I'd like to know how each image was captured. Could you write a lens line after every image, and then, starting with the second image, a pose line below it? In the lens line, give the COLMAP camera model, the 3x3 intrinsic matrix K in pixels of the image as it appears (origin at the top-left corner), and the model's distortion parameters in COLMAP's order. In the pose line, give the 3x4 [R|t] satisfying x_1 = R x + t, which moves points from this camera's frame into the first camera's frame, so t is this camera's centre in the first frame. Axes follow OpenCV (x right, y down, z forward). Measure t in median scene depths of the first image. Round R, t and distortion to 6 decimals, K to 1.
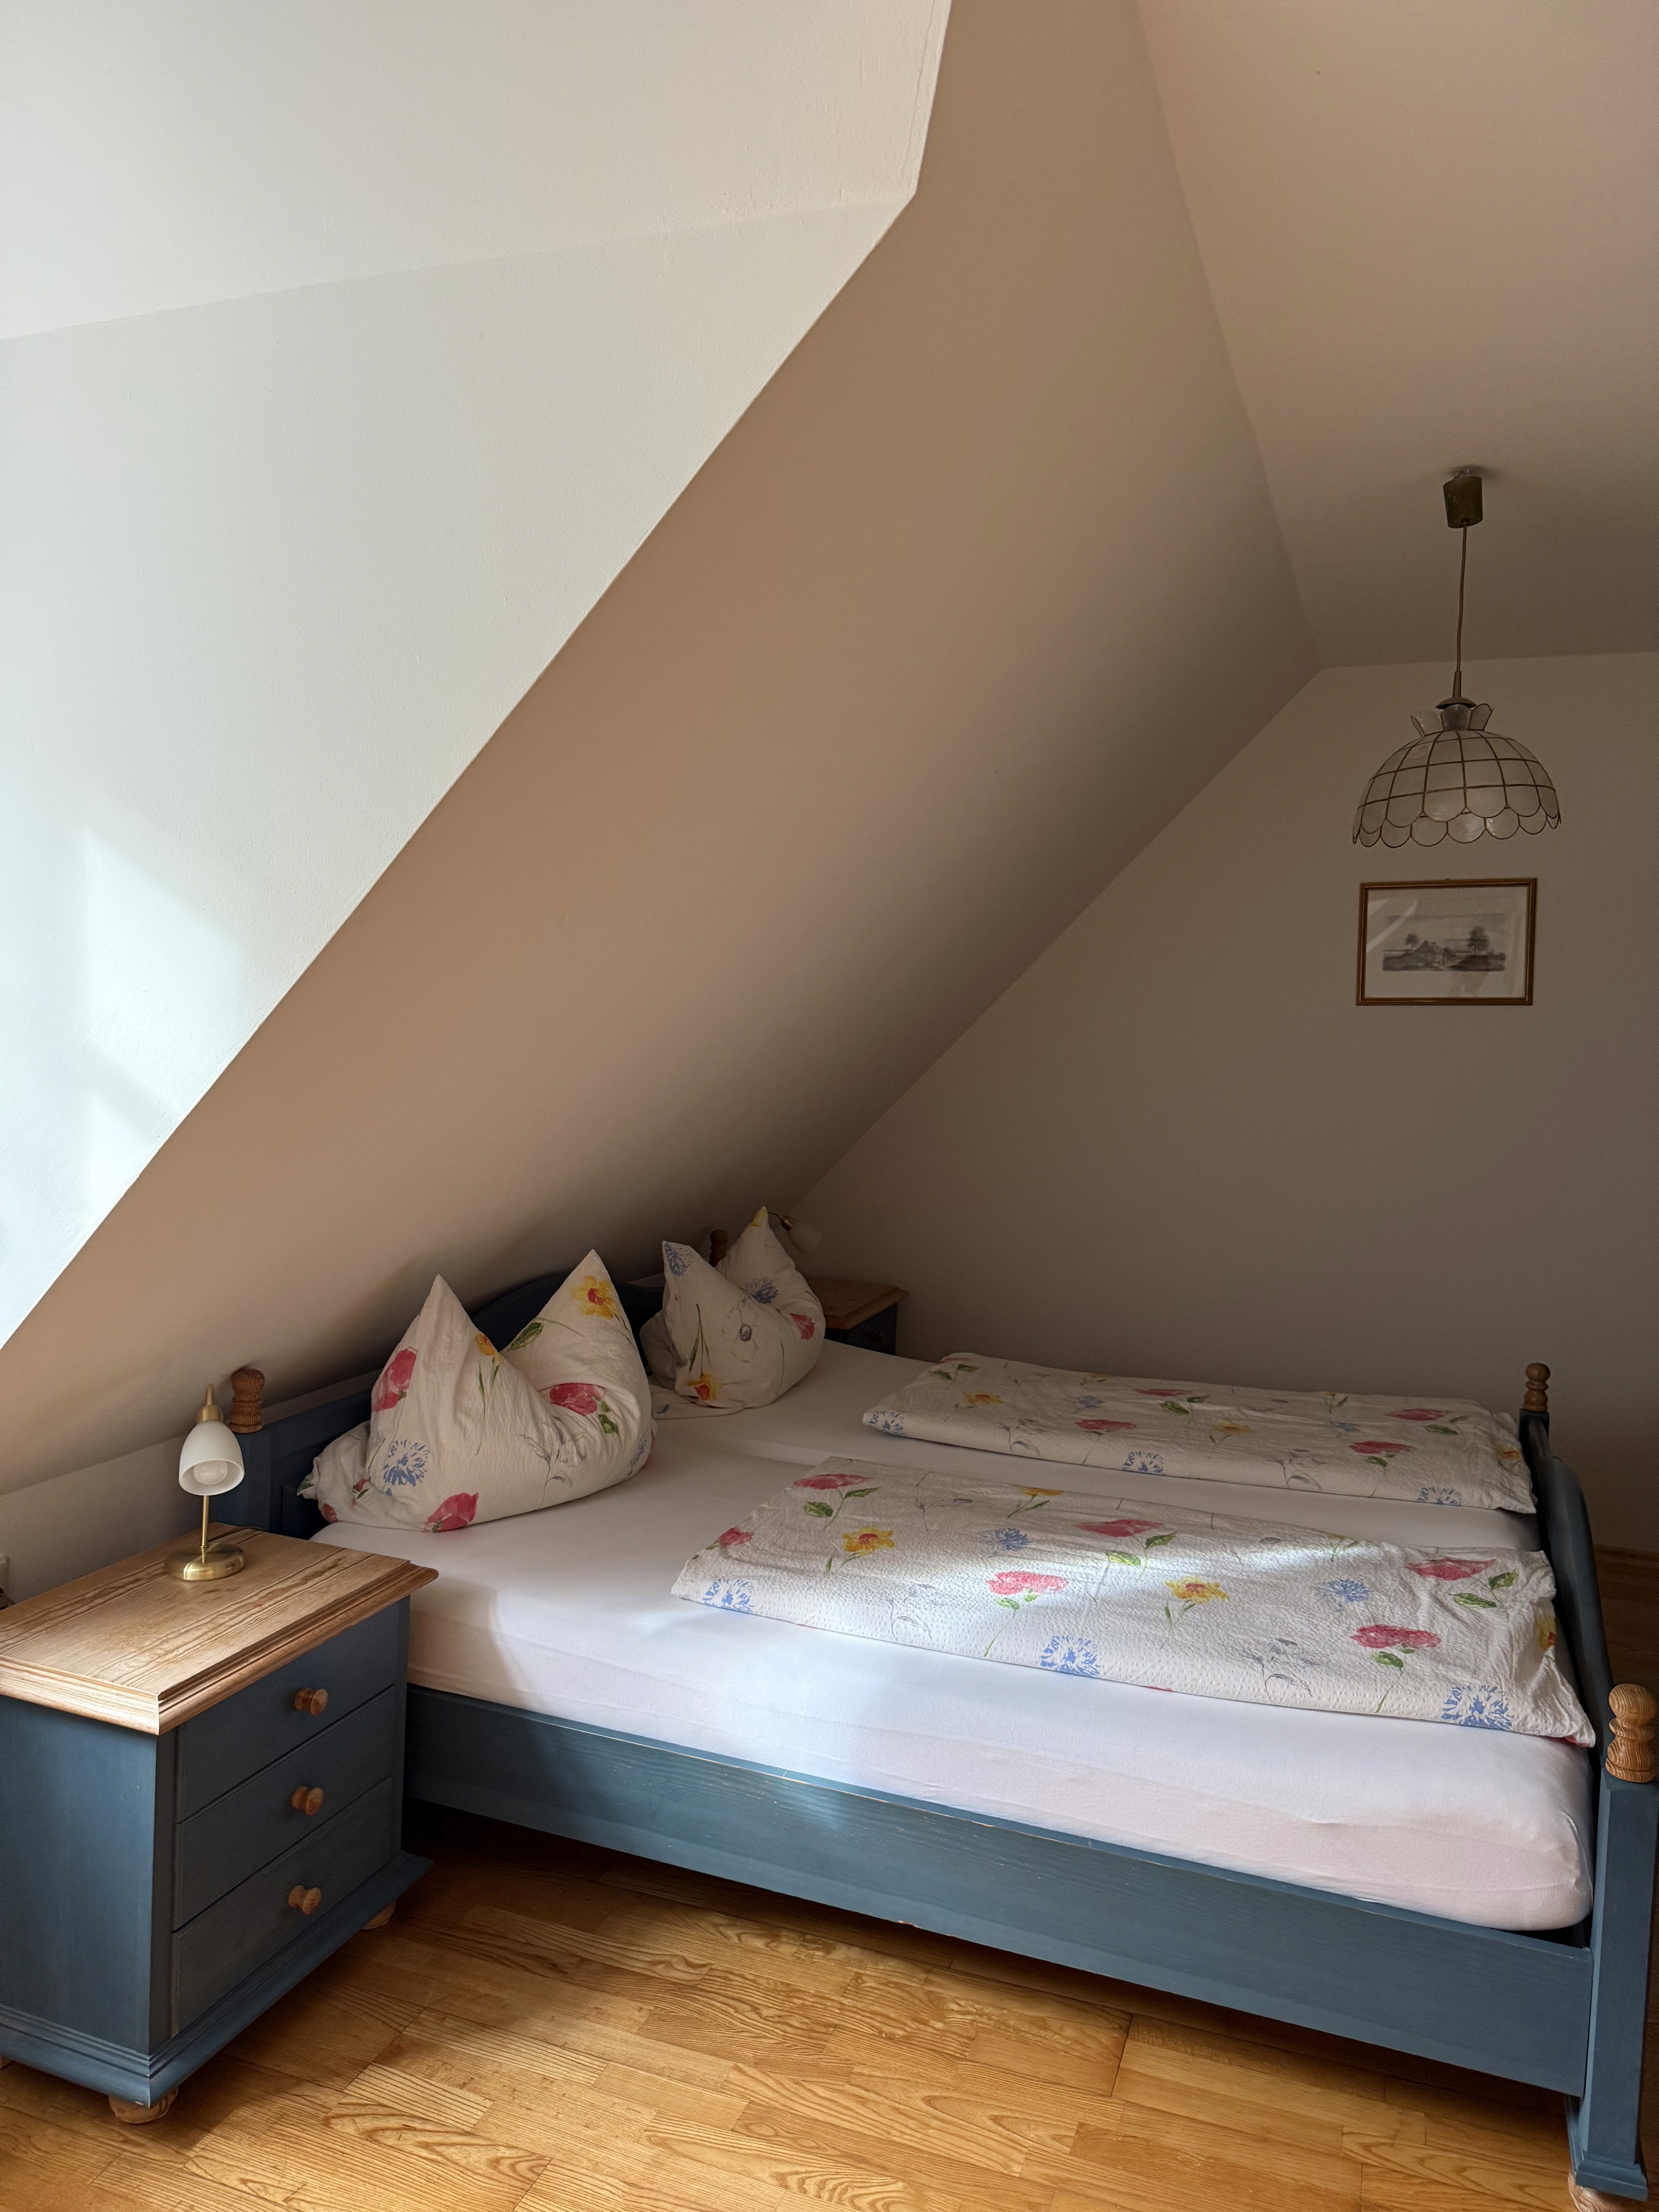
lens RADIAL K [[1578.9, 0, 829.5], [0, 1578.9, 1106.0], [0, 0, 1]] dist [-0.000369, -0.000334]
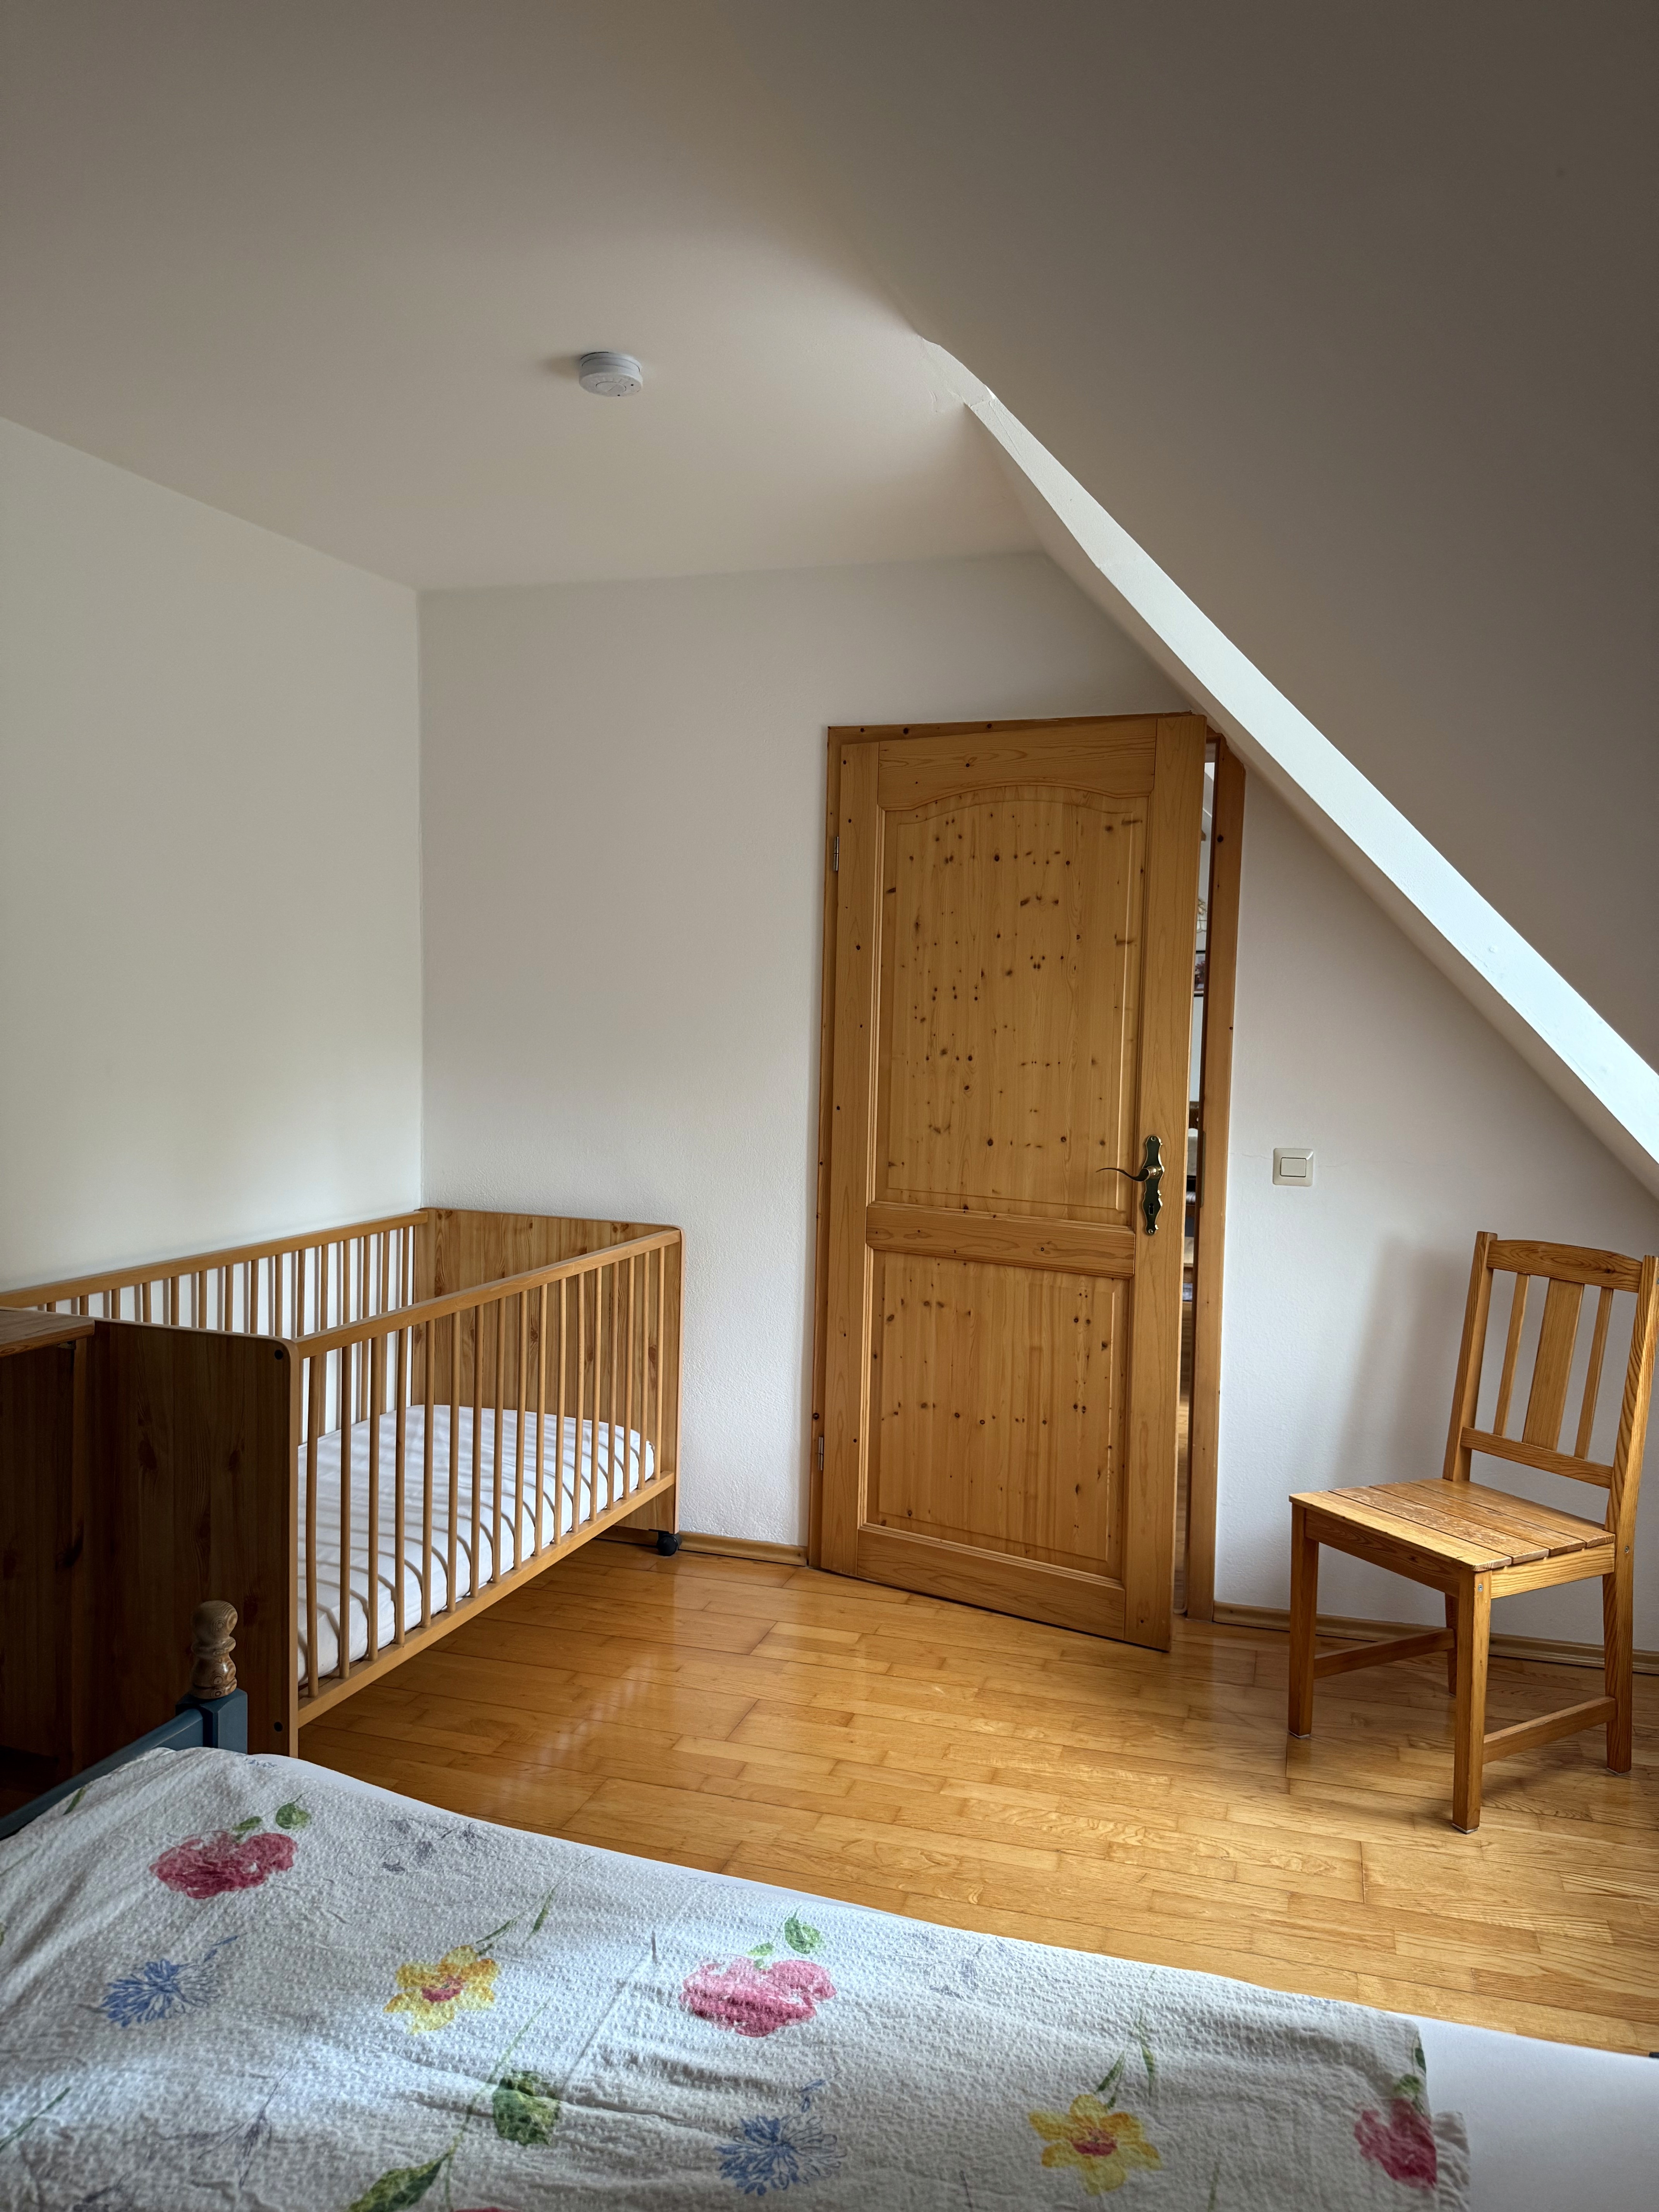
lens RADIAL K [[1578.9, 0, 829.5], [0, 1578.9, 1106.0], [0, 0, 1]] dist [-0.000369, -0.000334]
pose [[-0.998005, -0.044371, -0.044910, 0.142852], [-0.049387, 0.991837, 0.117563, -0.061240], [0.039327, 0.119546, -0.992049, 1.539292]]
